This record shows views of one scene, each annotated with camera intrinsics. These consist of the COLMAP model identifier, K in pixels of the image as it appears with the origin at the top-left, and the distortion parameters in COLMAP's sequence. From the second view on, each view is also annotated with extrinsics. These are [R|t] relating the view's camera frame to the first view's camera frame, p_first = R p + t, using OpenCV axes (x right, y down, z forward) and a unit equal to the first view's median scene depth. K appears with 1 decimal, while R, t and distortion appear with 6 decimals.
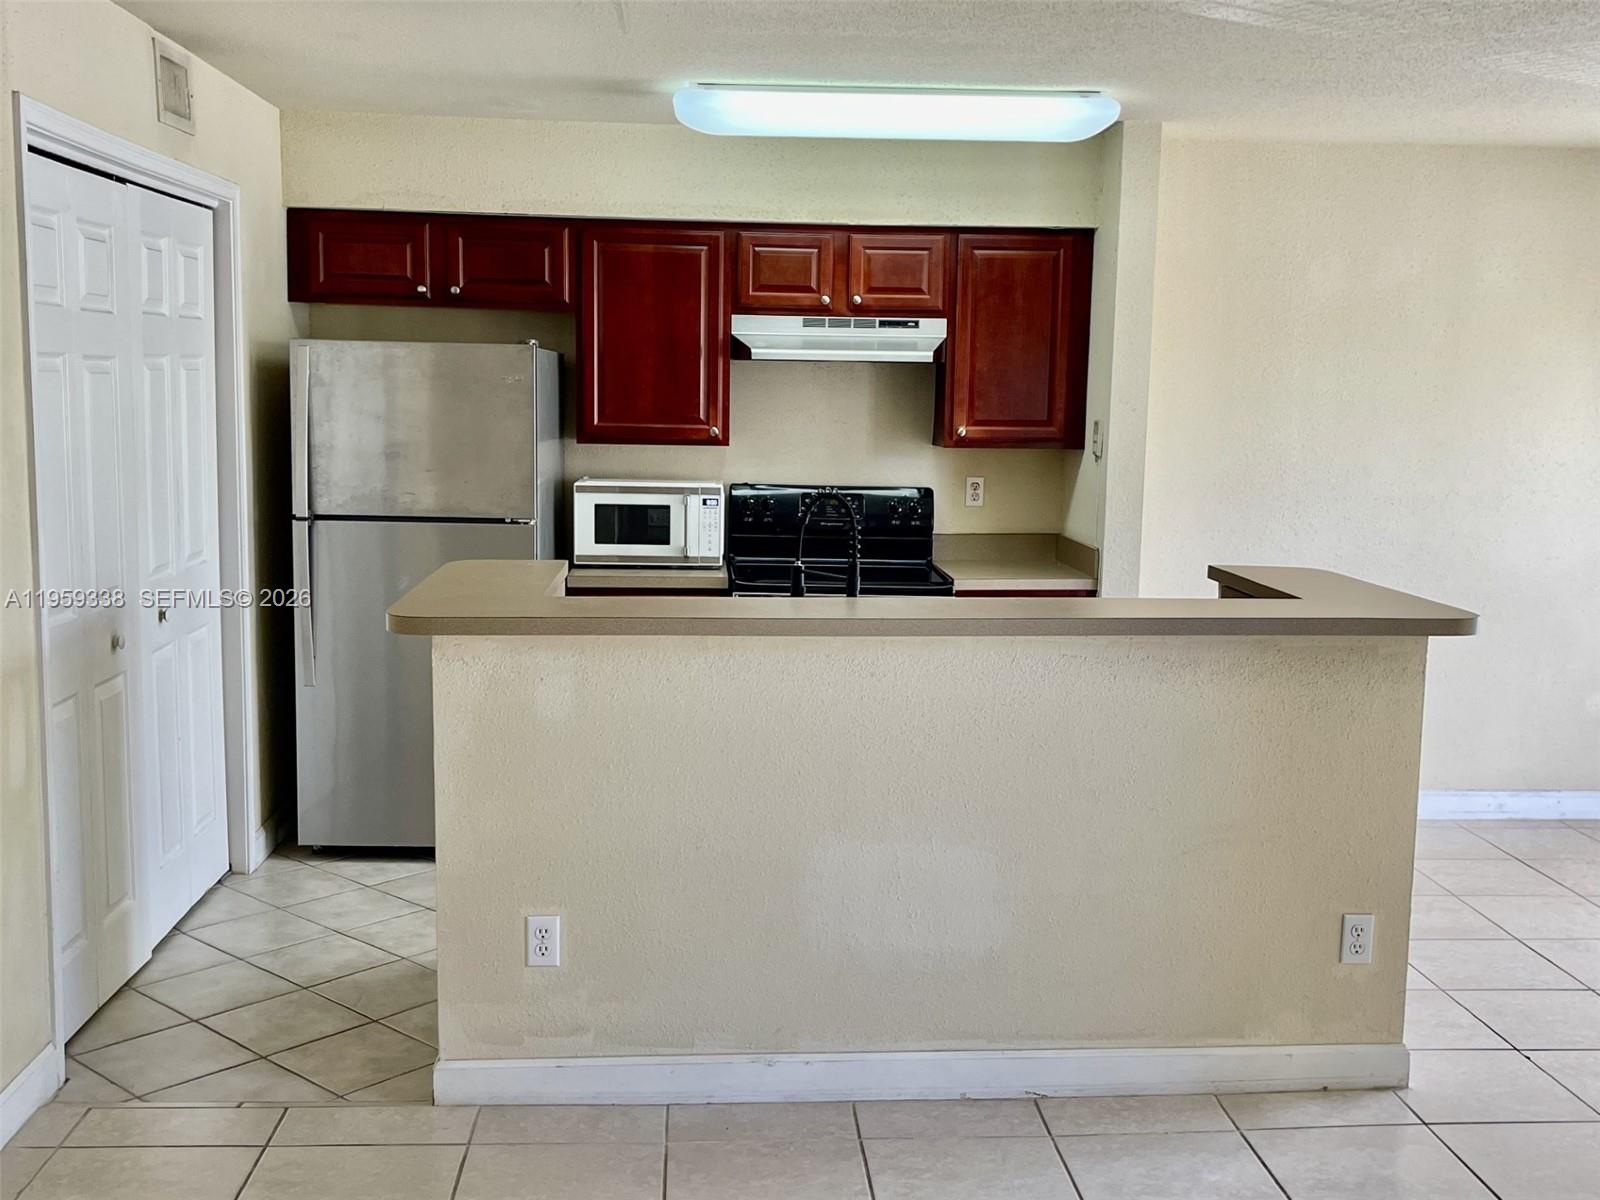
lens RADIAL K [[1657.9, 0, 800.0], [0, 1657.9, 600.0], [0, 0, 1]] dist [0.045362, -0.037433]
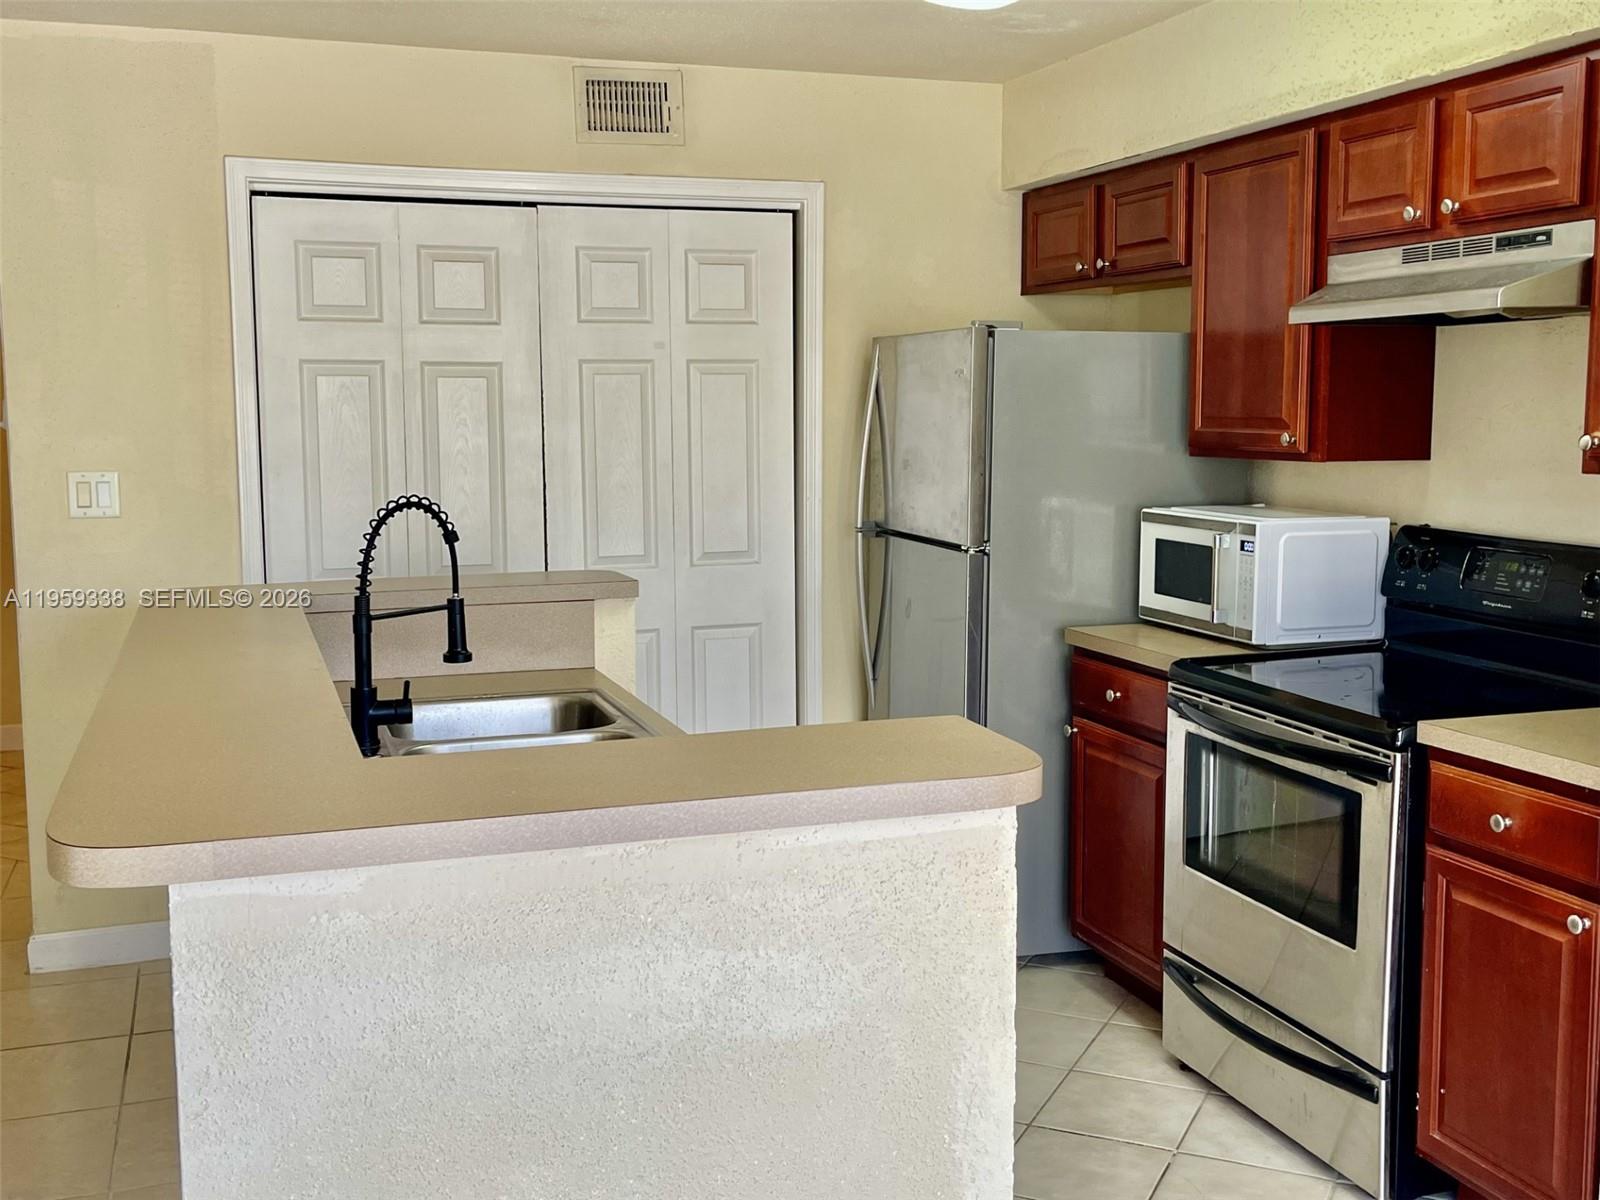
lens RADIAL K [[1657.9, 0, 800.0], [0, 1657.9, 600.0], [0, 0, 1]] dist [0.045362, -0.037433]
pose [[0.261759, 0.095405, -0.960406, 0.535763], [-0.116064, 0.990992, 0.066811, -0.061527], [0.958129, 0.093980, 0.270475, 0.653426]]
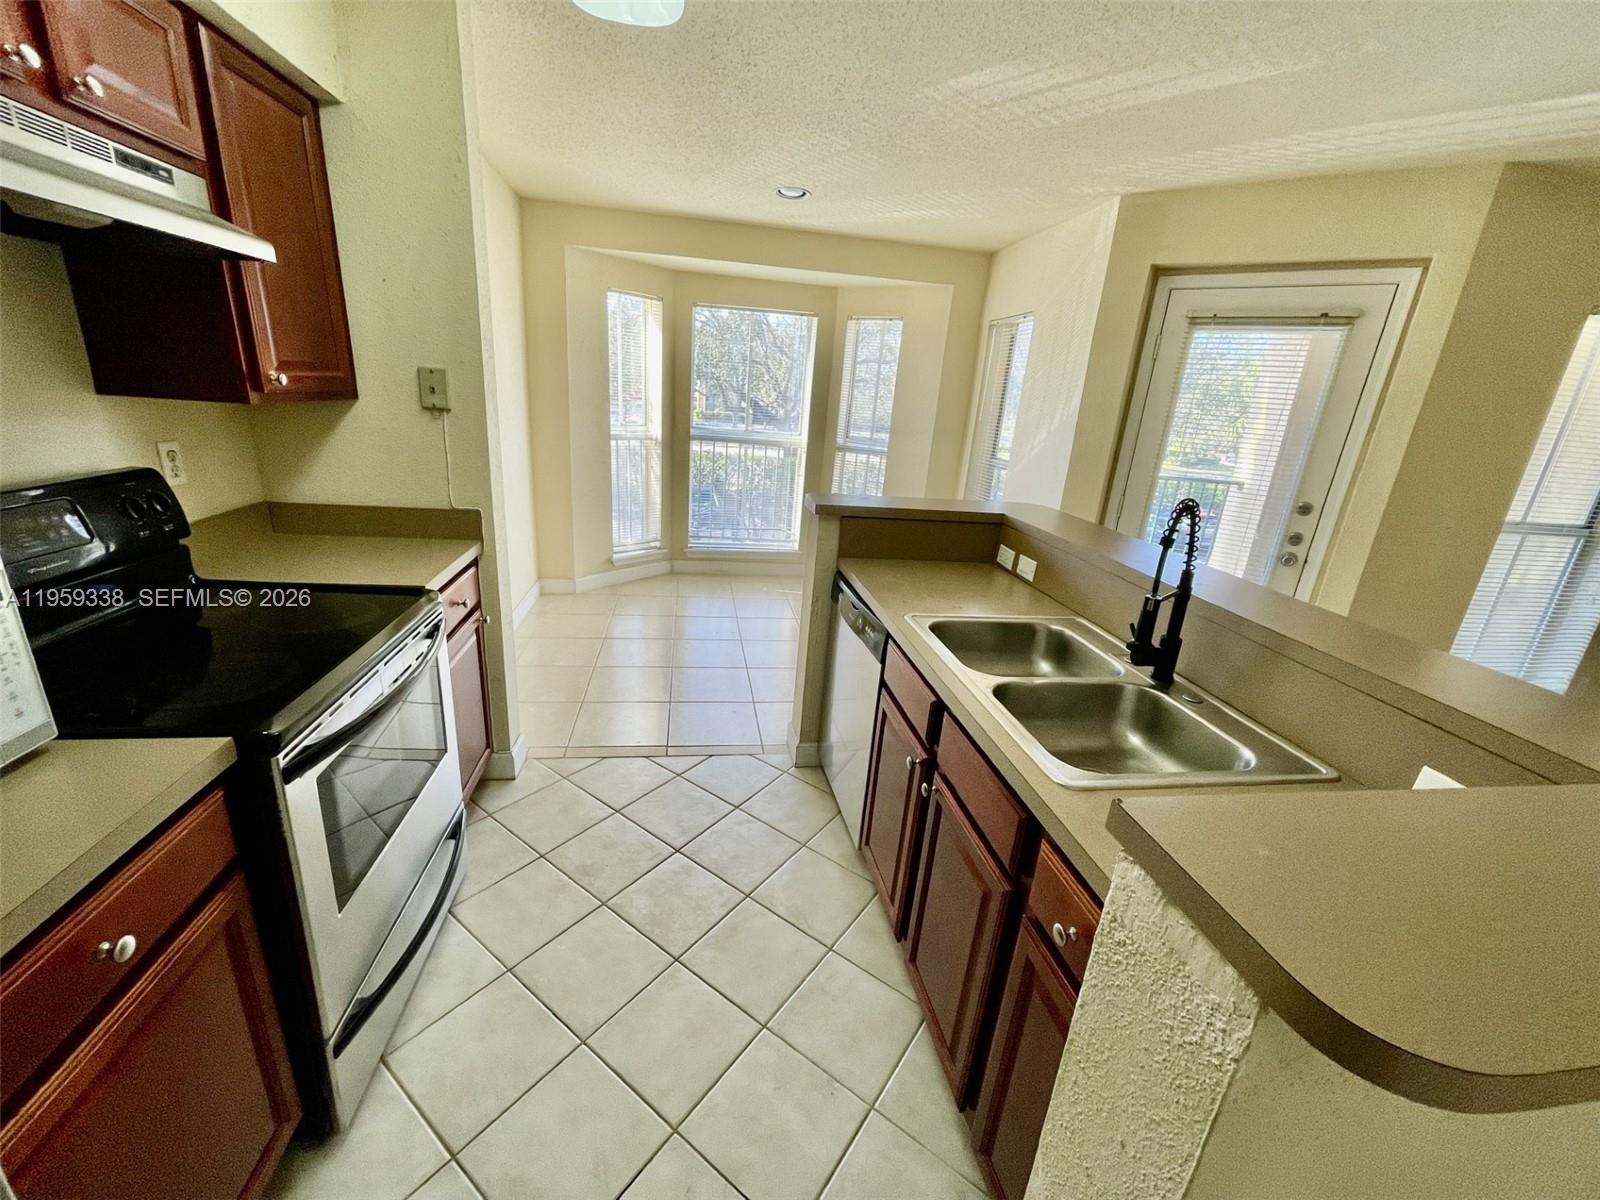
lens RADIAL K [[646.0, 0, 794.1], [0, 646.0, 605.6], [0, 0, 1]] dist [-0.000714, -0.000195]
pose [[-0.075107, -0.341928, 0.936720, -0.200153], [0.051352, 0.936801, 0.346074, -0.097309], [-0.995852, 0.074095, -0.052801, 0.829107]]
